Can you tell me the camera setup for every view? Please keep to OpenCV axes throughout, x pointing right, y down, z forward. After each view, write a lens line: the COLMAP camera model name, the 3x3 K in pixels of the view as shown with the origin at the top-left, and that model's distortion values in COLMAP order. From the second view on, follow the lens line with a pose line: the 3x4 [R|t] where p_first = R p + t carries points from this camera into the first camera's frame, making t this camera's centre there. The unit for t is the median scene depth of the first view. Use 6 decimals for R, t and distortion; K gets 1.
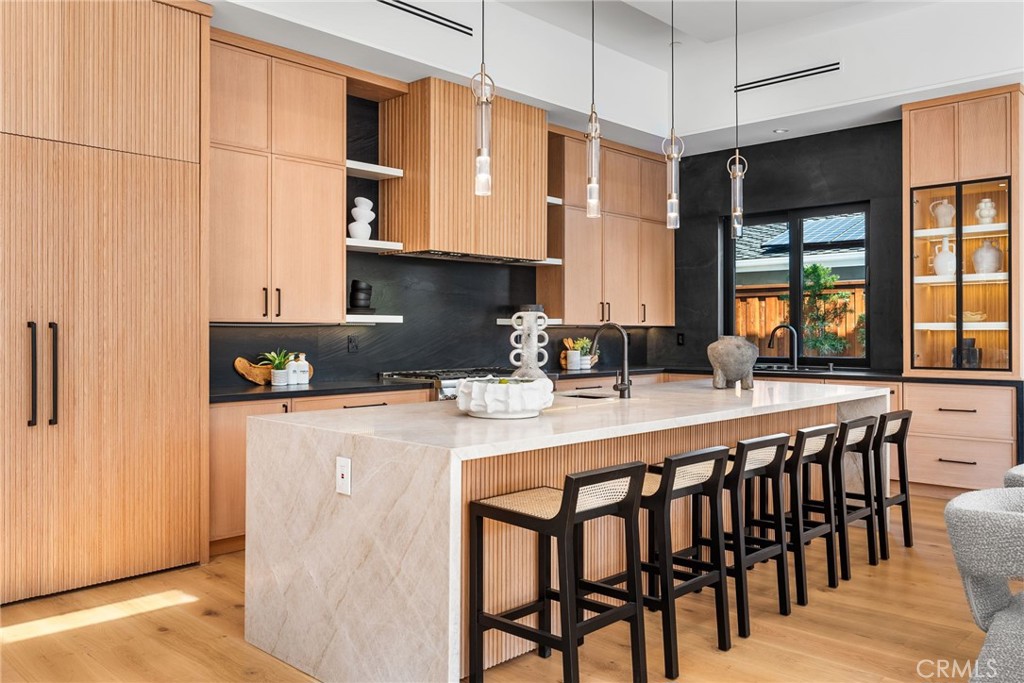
lens RADIAL K [[807.1, 0, 514.6], [0, 807.1, 332.6], [0, 0, 1]] dist [0.001315, 0.003097]
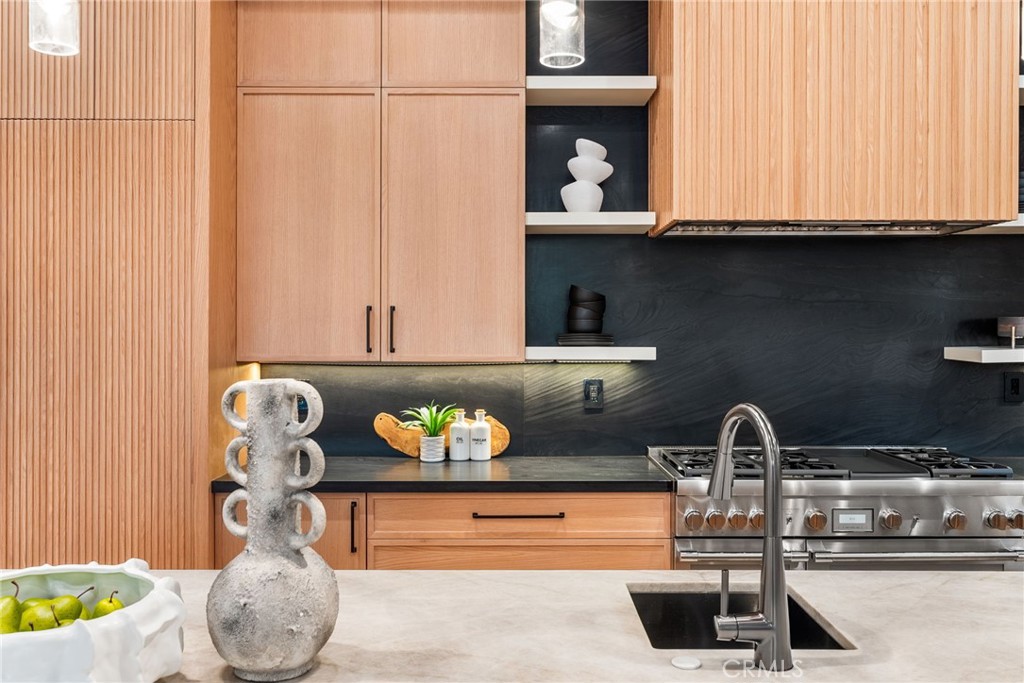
lens RADIAL K [[878.6, 0, 512.7], [0, 878.6, 335.3], [0, 0, 1]] dist [0.005603, 0.000054]
pose [[0.689443, -0.000252, -0.724340, 0.222153], [-0.001059, 0.999999, -0.001356, -0.028110], [0.724339, 0.001702, 0.689442, 0.534102]]
